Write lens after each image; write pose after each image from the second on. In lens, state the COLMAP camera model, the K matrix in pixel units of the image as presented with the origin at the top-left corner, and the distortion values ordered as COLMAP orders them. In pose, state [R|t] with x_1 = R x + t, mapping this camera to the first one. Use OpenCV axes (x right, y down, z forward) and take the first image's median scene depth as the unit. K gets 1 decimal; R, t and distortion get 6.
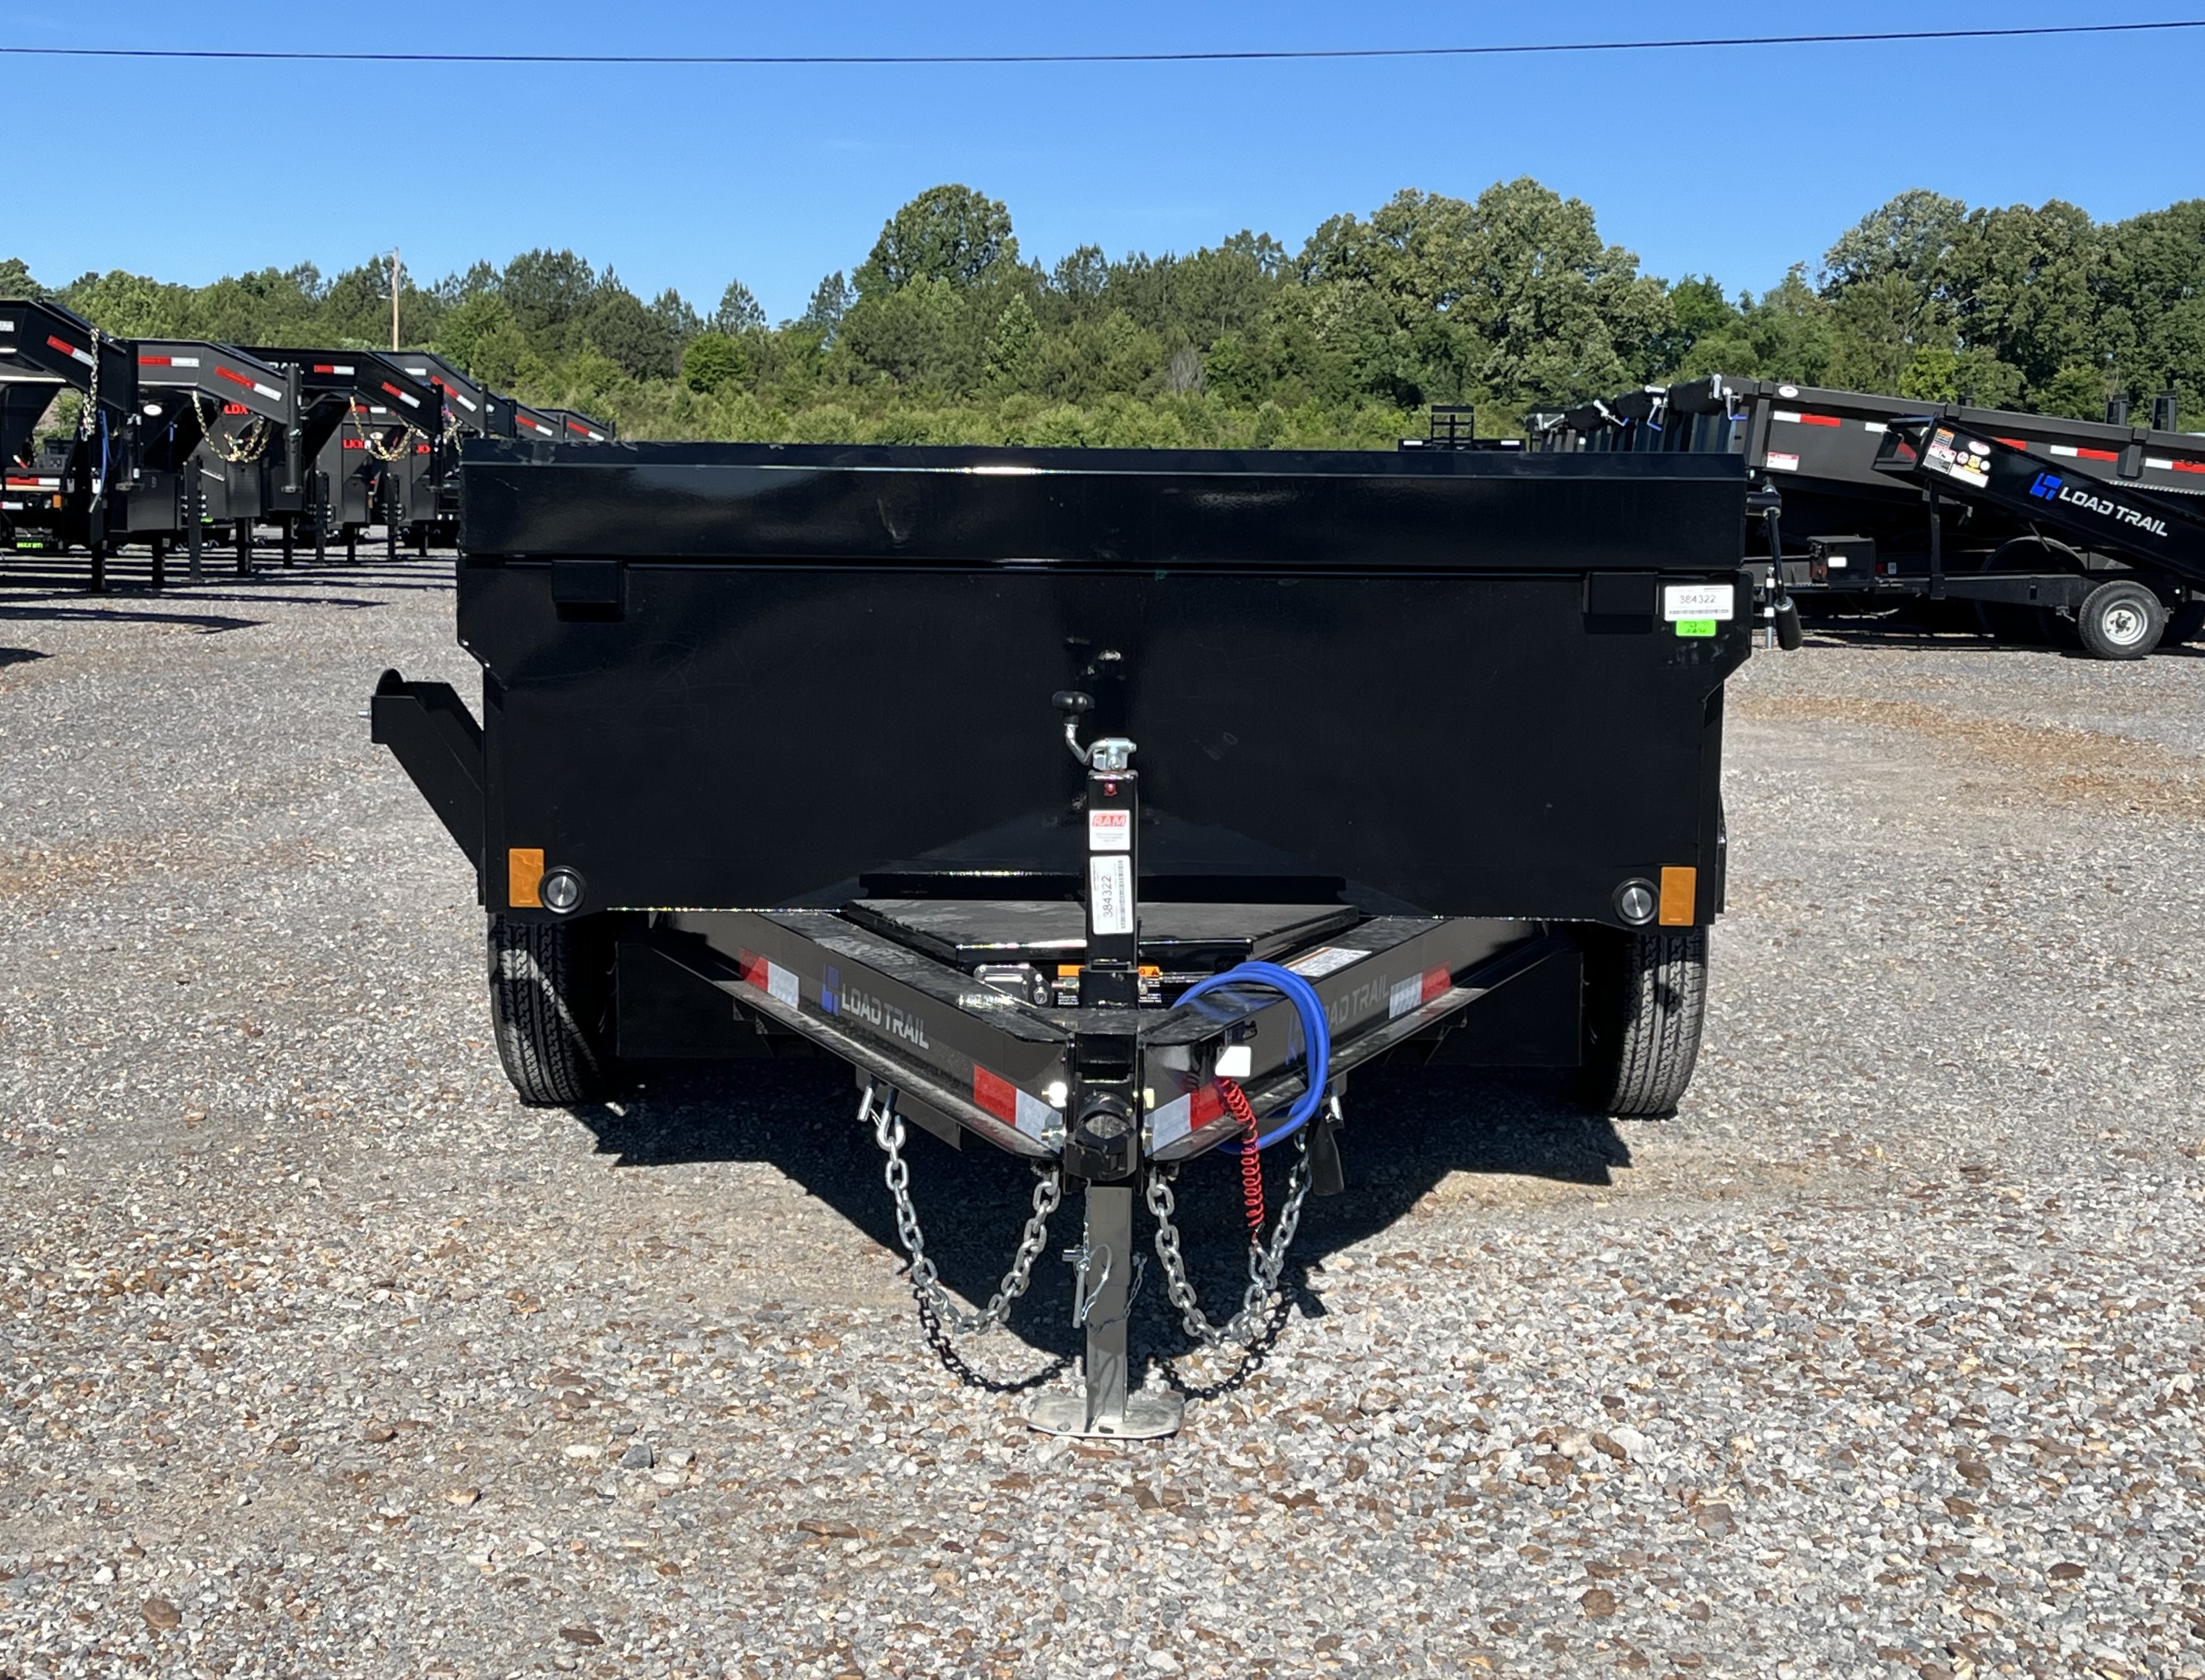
lens RADIAL K [[3012.1, 0, 1070.7], [0, 3012.1, 797.9], [0, 0, 1]] dist [0.154532, -0.554677]
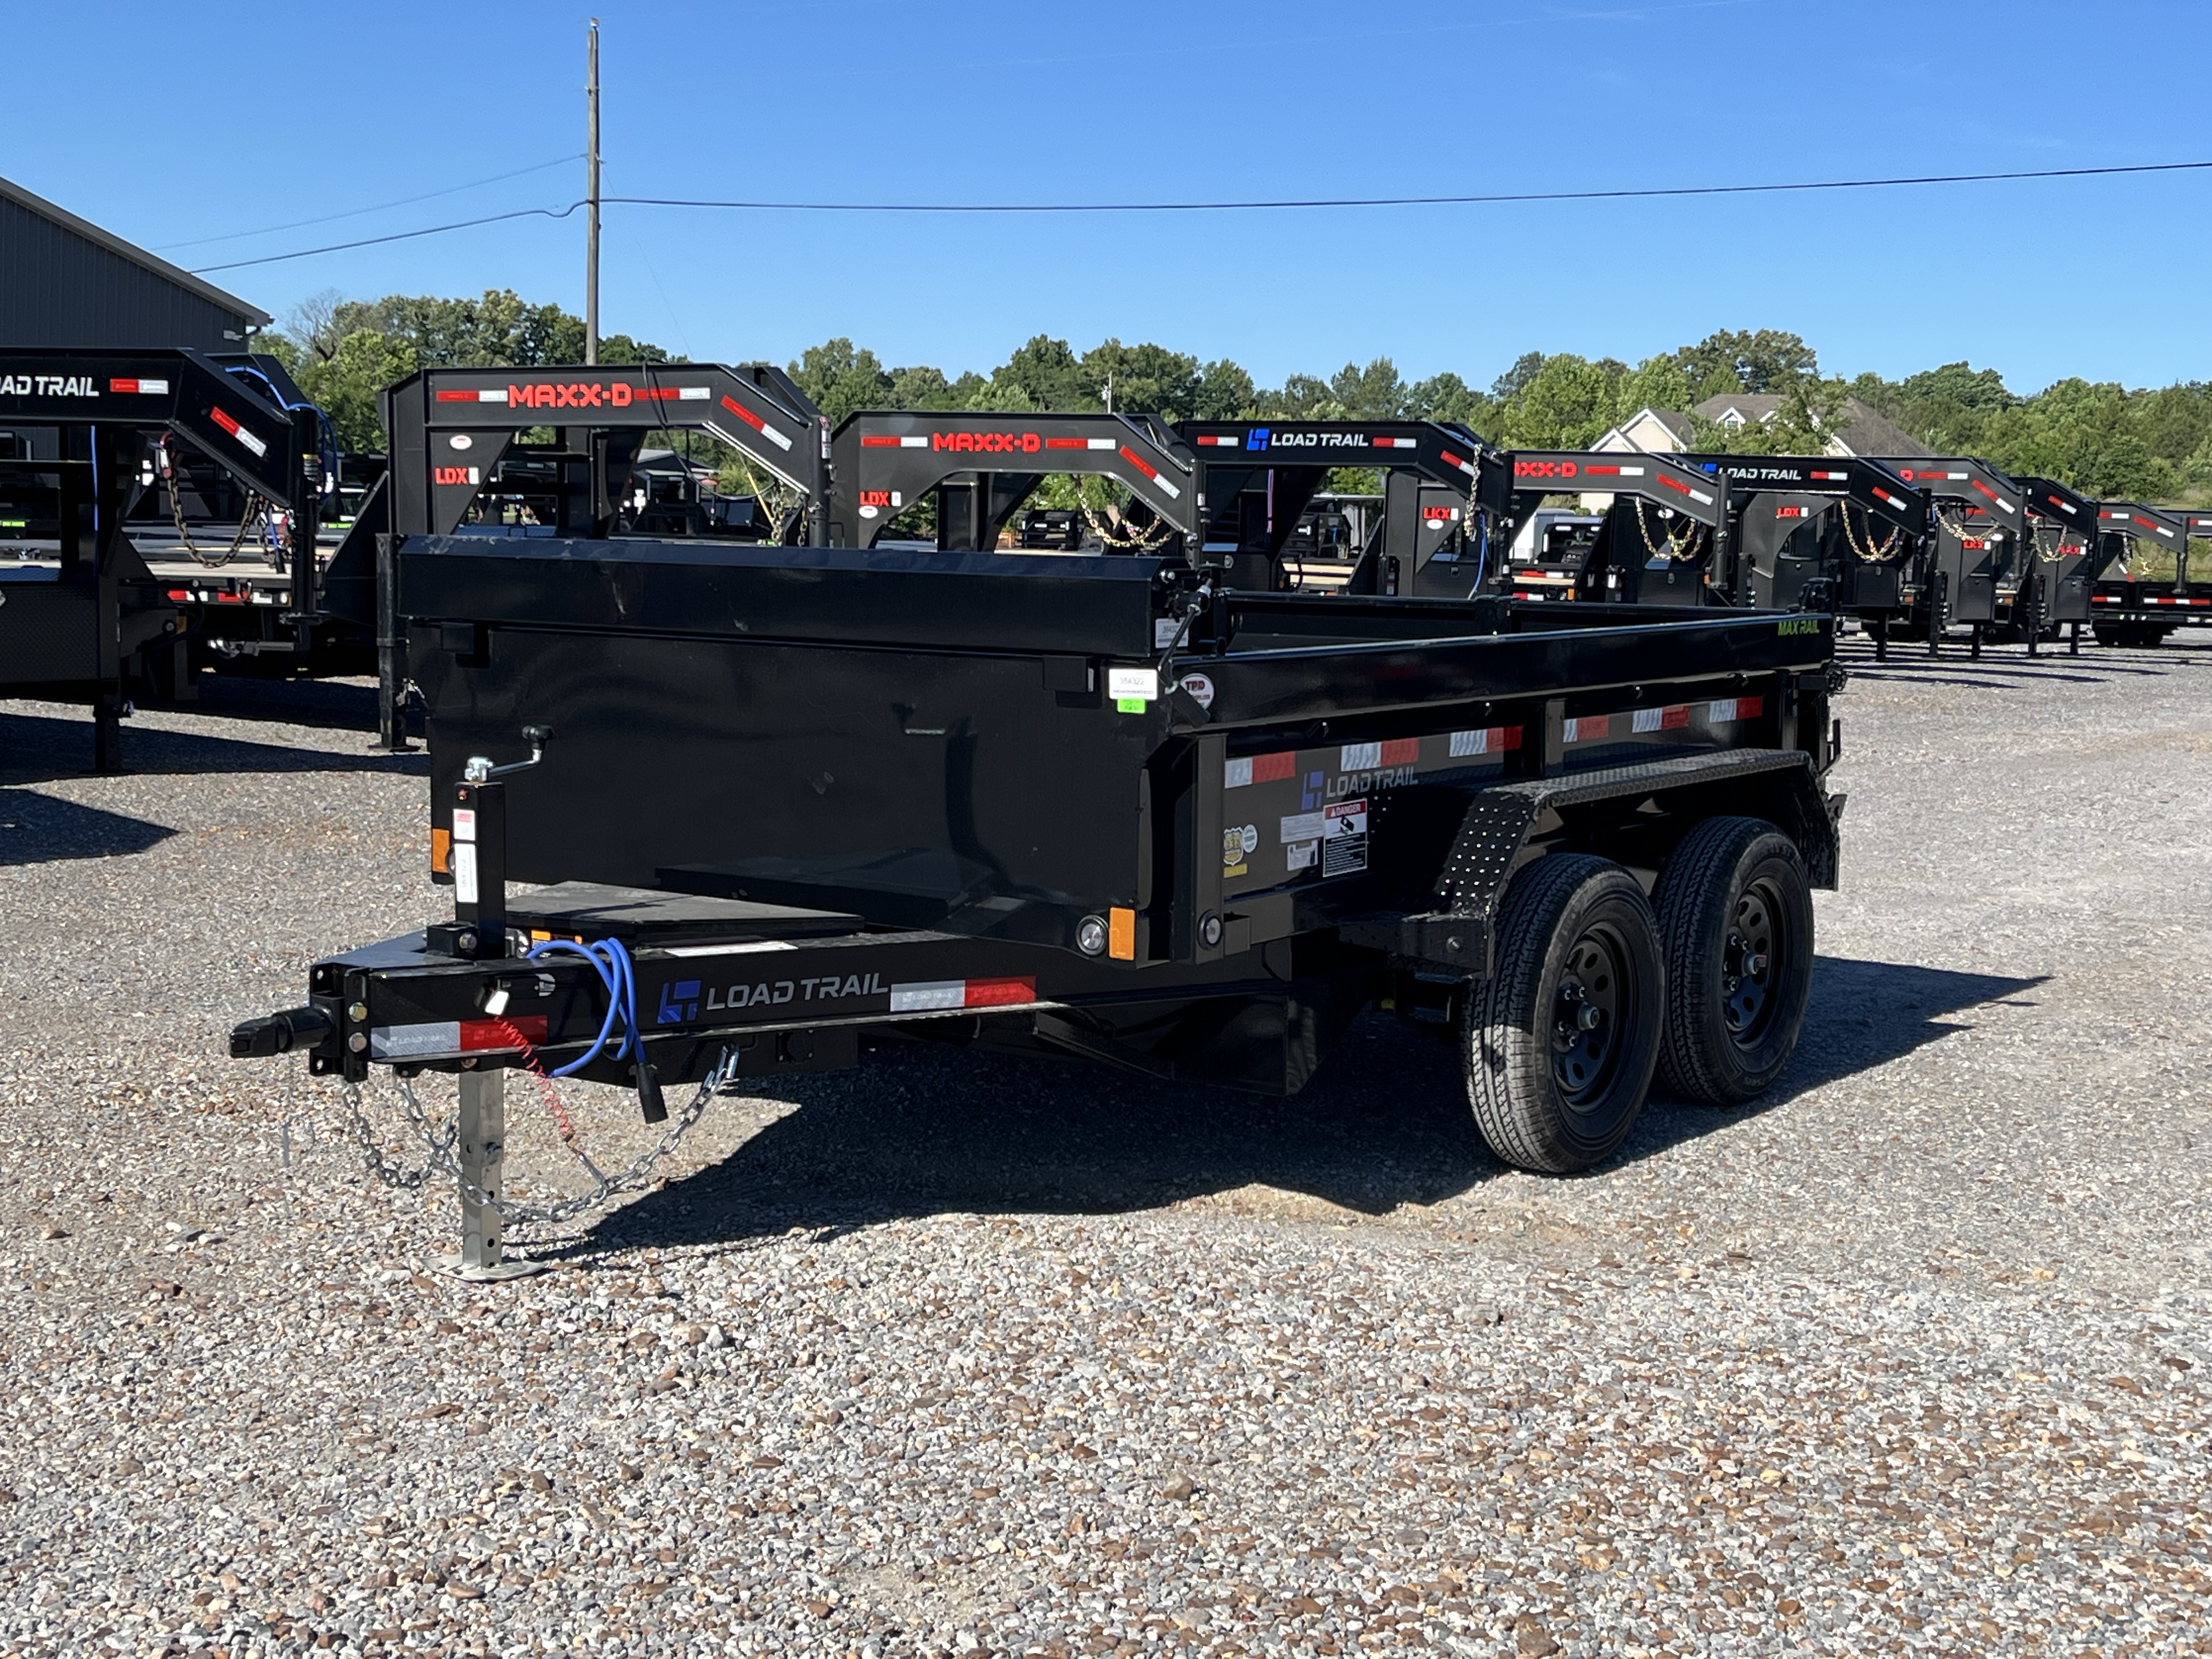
lens RADIAL K [[2943.6, 0, 1158.1], [0, 2943.6, 833.3], [0, 0, 1]] dist [0.078492, -0.361387]
pose [[0.816686, 0.065280, -0.573378, 0.753793], [-0.075918, 0.997099, 0.005389, -0.011872], [0.572066, 0.039129, 0.819273, 0.065292]]
